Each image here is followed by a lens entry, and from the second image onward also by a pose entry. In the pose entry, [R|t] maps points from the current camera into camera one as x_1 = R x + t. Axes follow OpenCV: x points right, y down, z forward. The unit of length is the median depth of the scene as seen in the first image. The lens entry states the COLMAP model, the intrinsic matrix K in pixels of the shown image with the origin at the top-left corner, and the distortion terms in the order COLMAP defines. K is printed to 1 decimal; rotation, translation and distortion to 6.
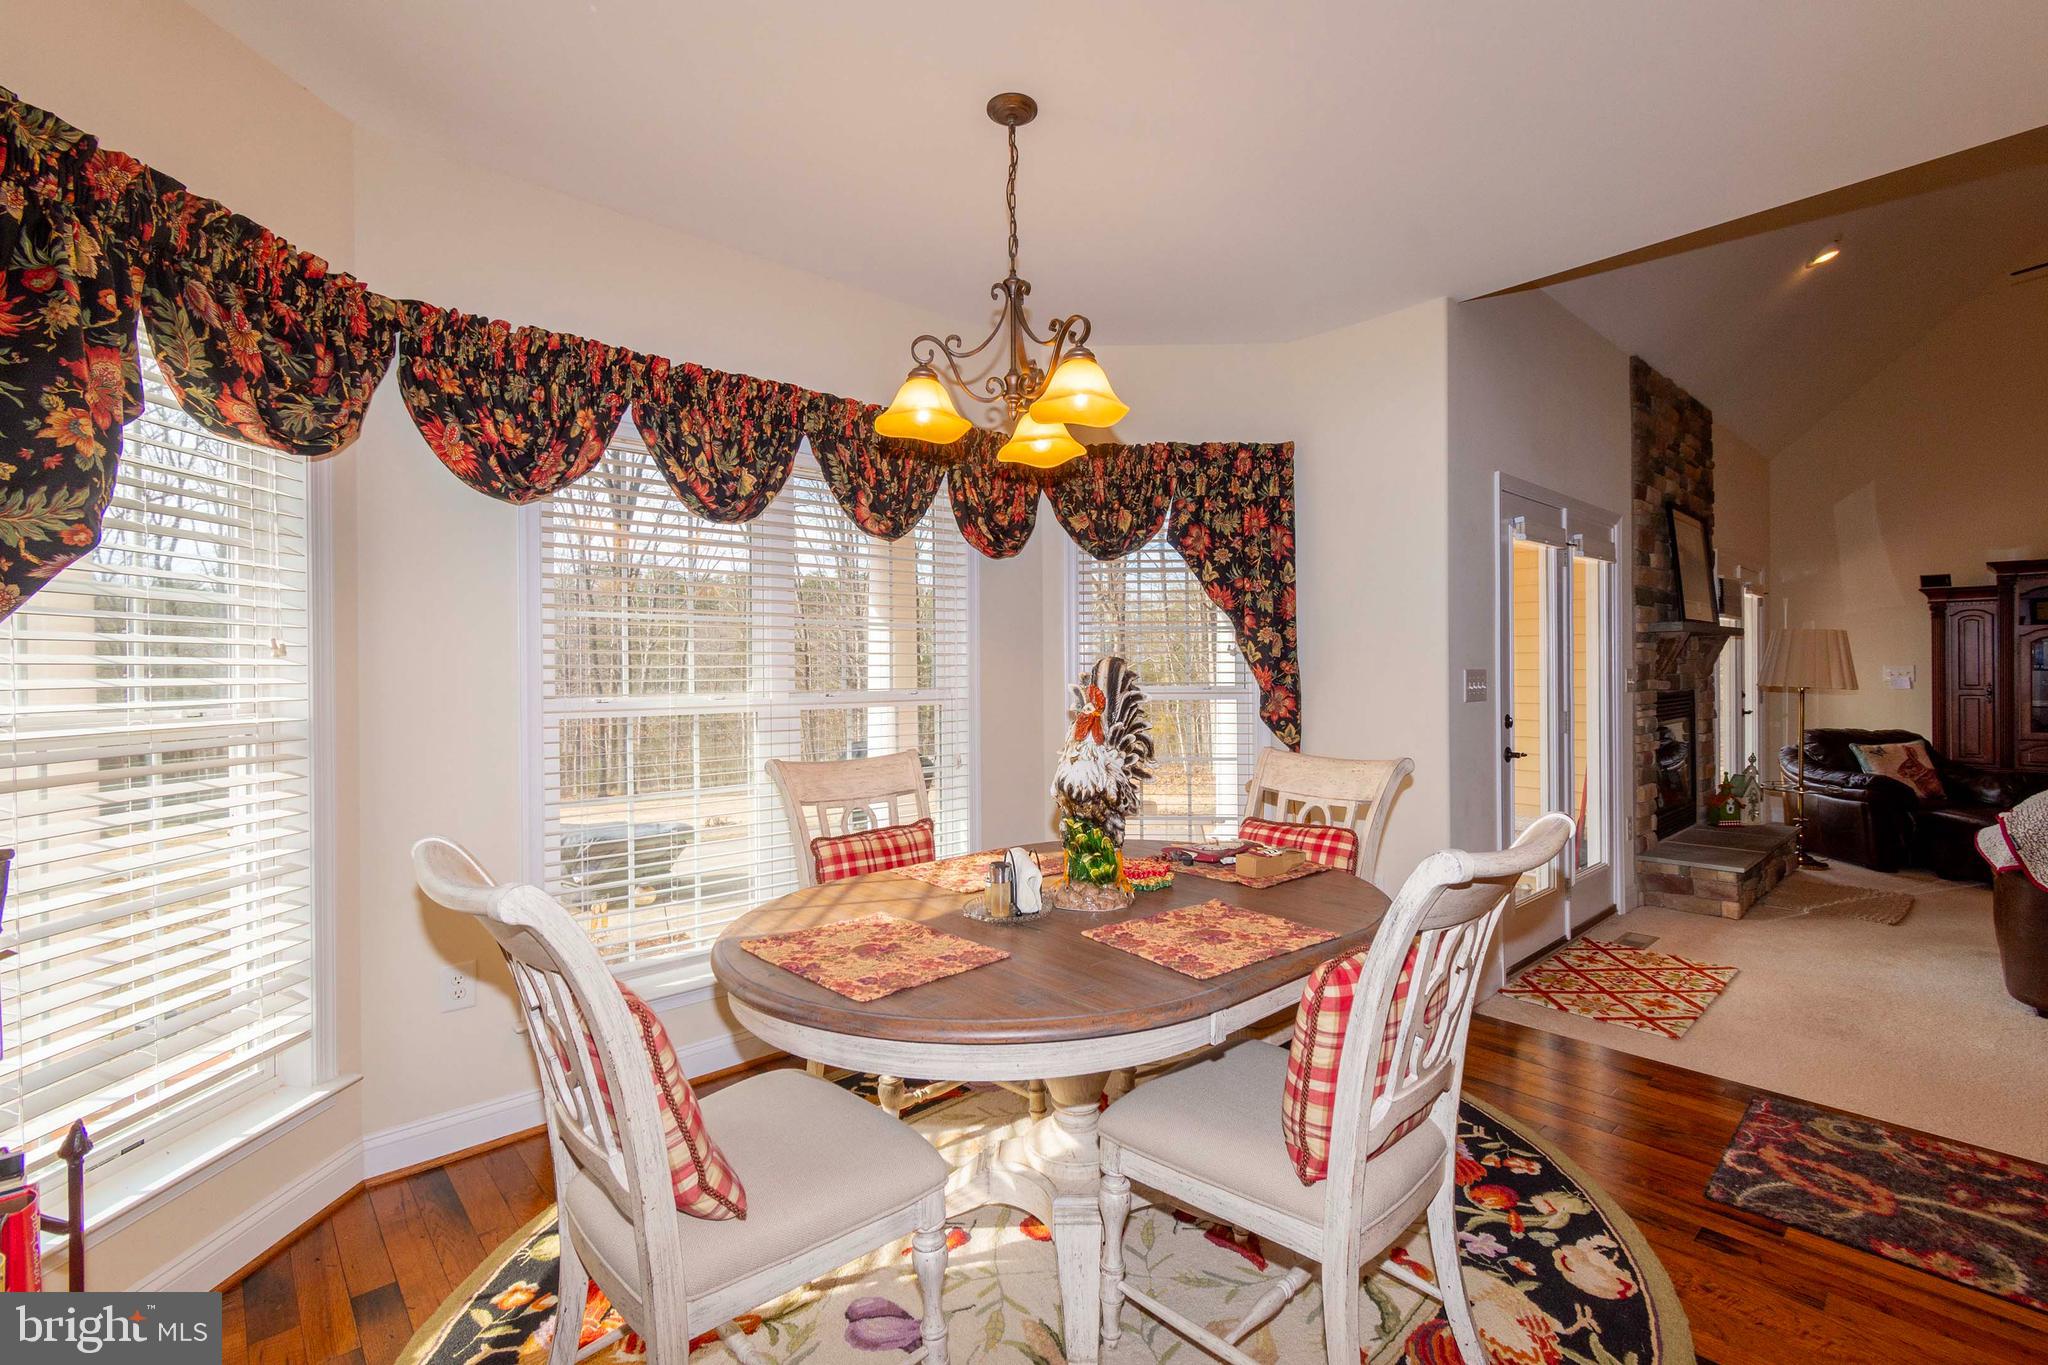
lens RADIAL K [[905.5, 0, 1028.1], [0, 905.5, 671.4], [0, 0, 1]] dist [0.004141, -0.001521]
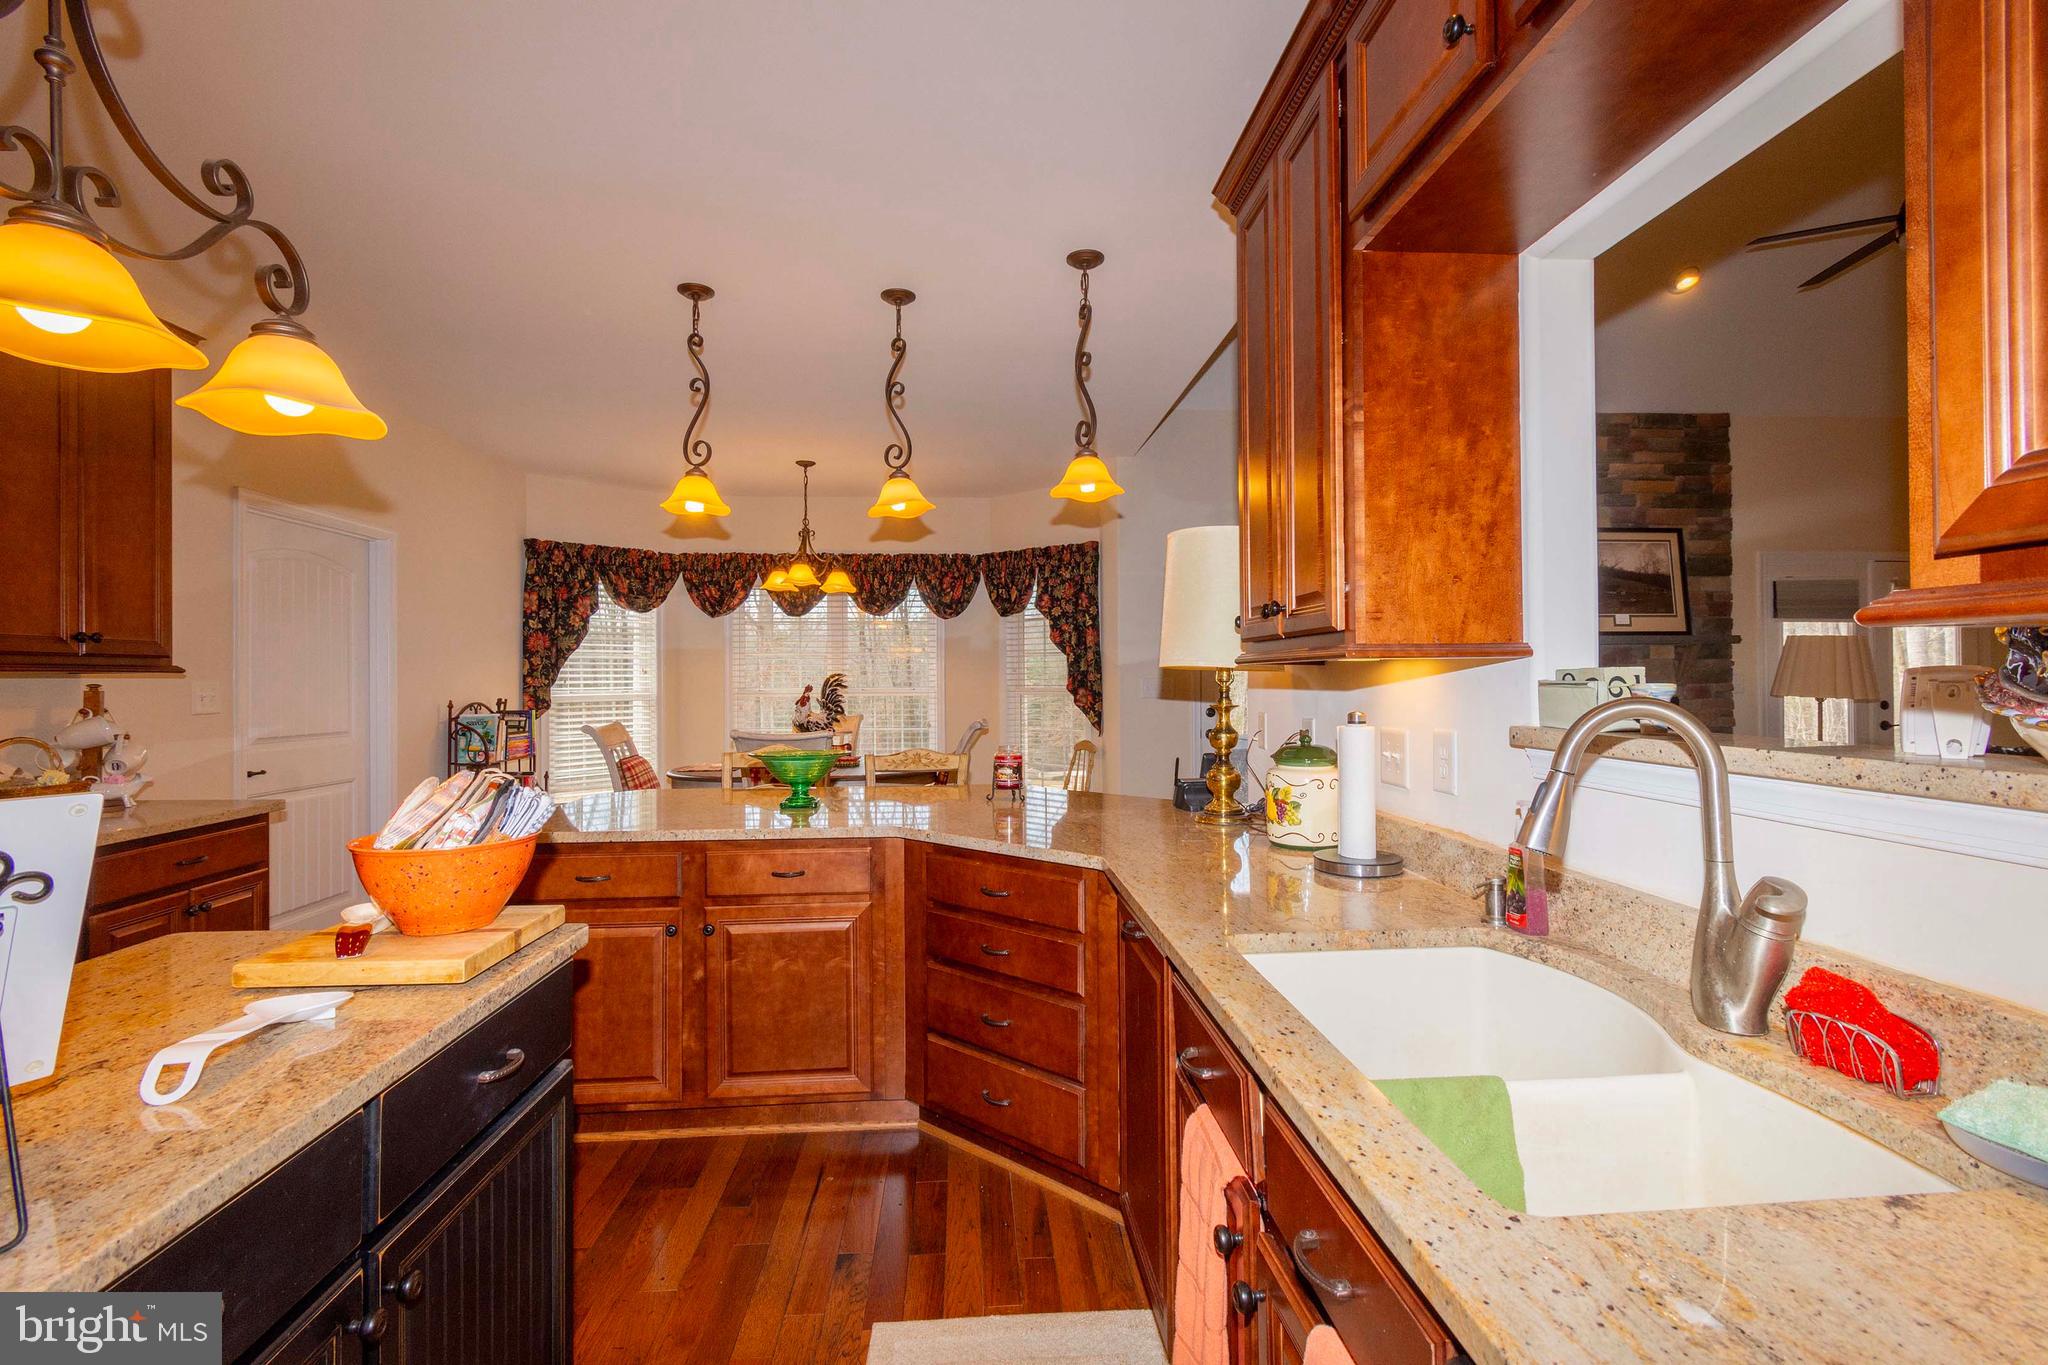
lens RADIAL K [[905.5, 0, 1025.2], [0, 905.5, 673.2], [0, 0, 1]] dist [0.004141, -0.001521]
pose [[0.786197, -0.001730, -0.617973, 1.433664], [-0.000295, 0.999995, -0.003175, -0.005542], [0.617976, 0.002678, 0.786193, -0.449488]]
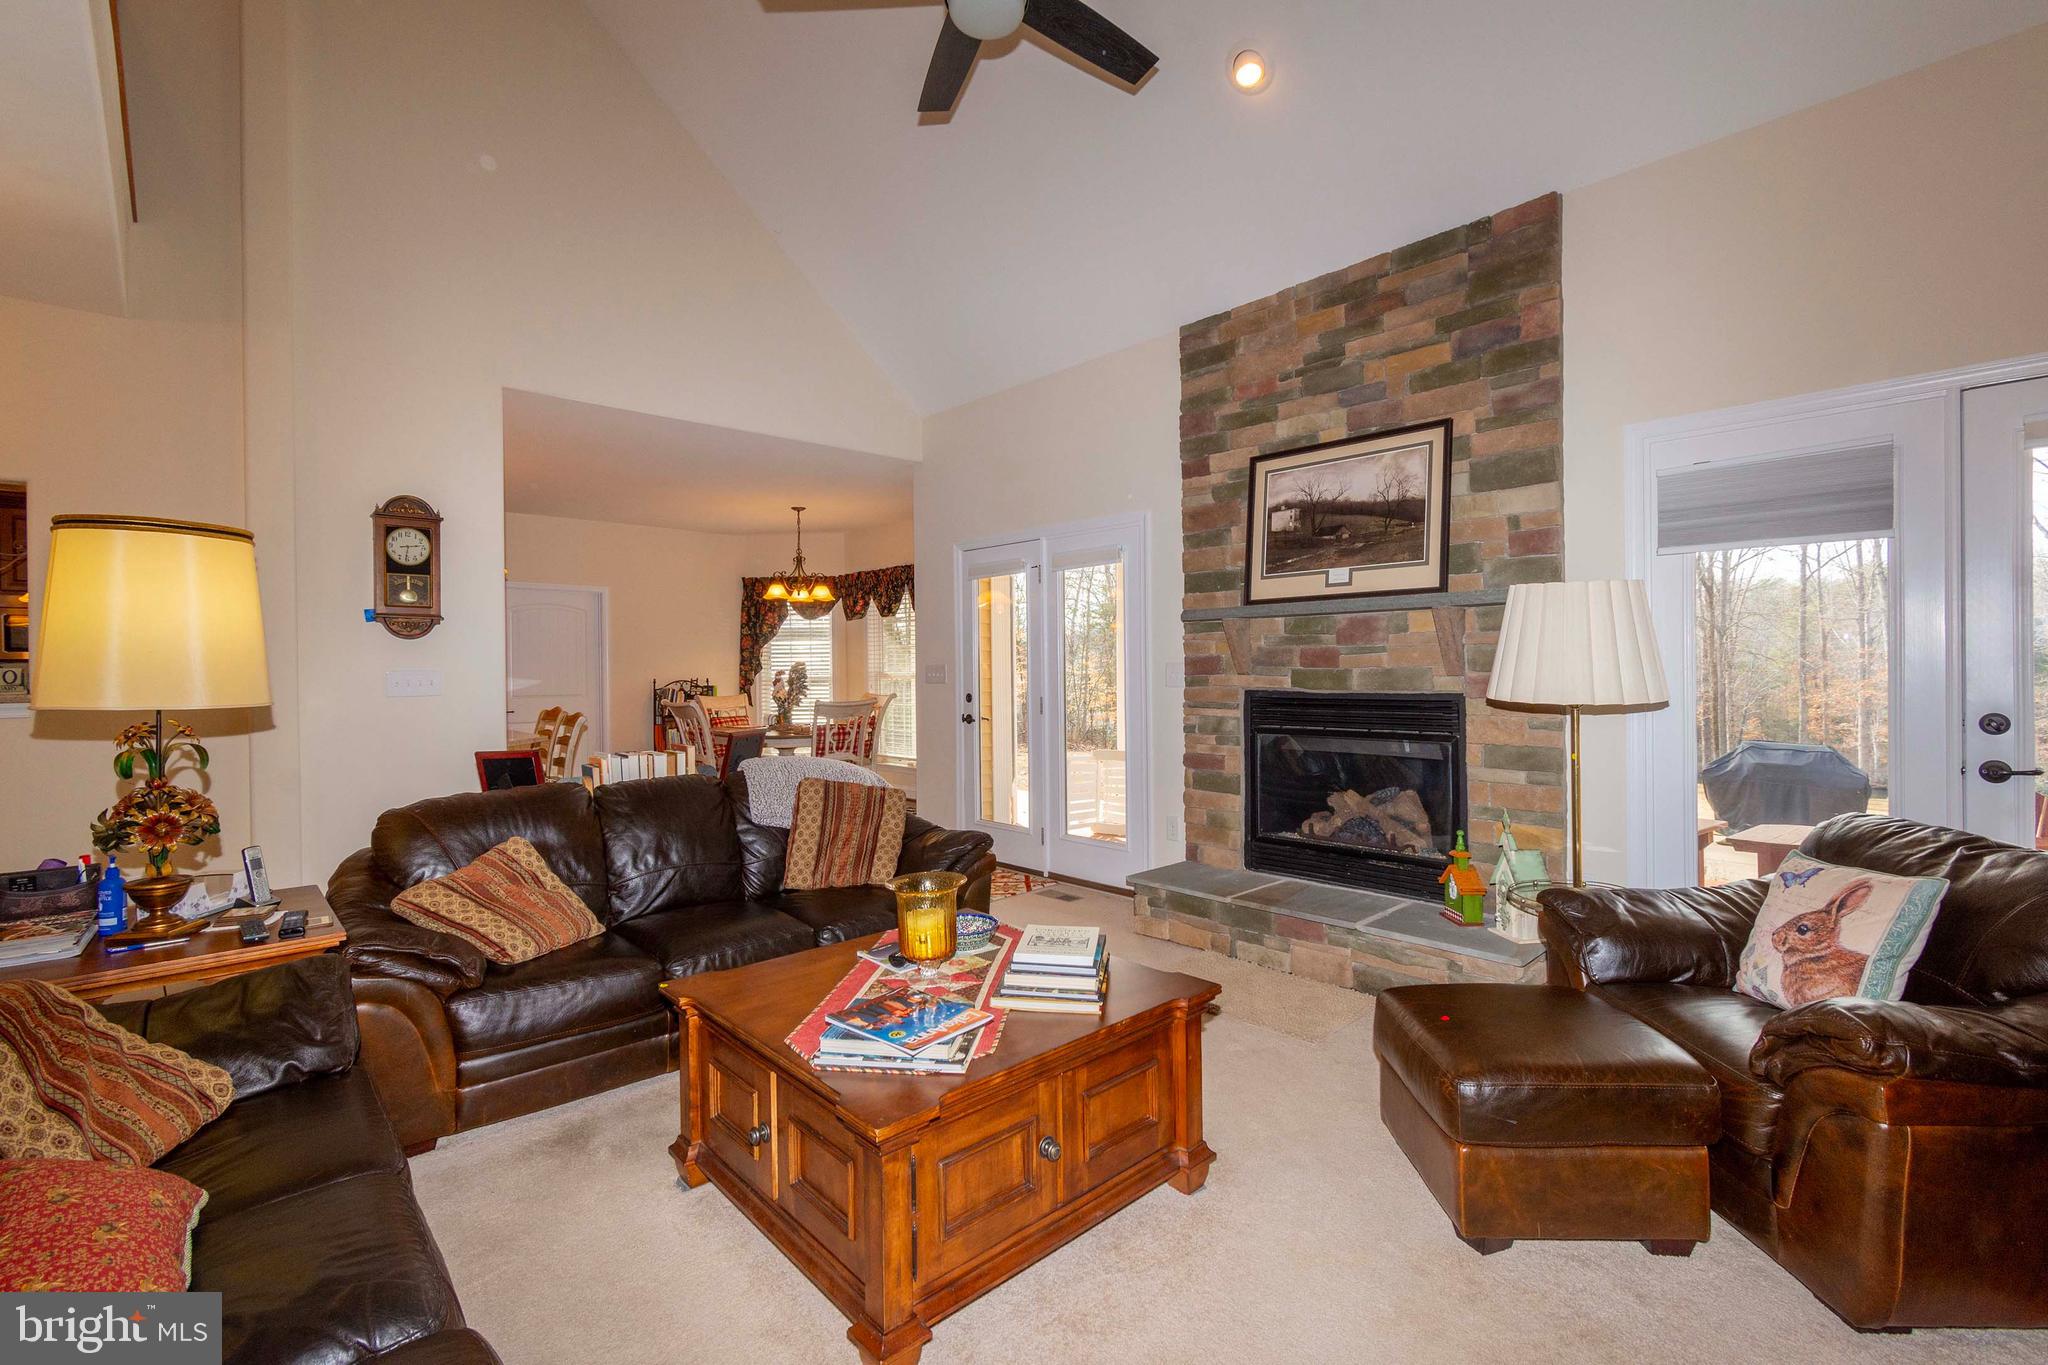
lens RADIAL K [[905.5, 0, 1031.4], [0, 905.5, 670.9], [0, 0, 1]] dist [0.004141, -0.001521]
pose [[0.017159, 0.009870, -0.999804, 2.458240], [0.006128, 0.999931, 0.009976, -0.006684], [0.999834, -0.006298, 0.017097, 1.275847]]
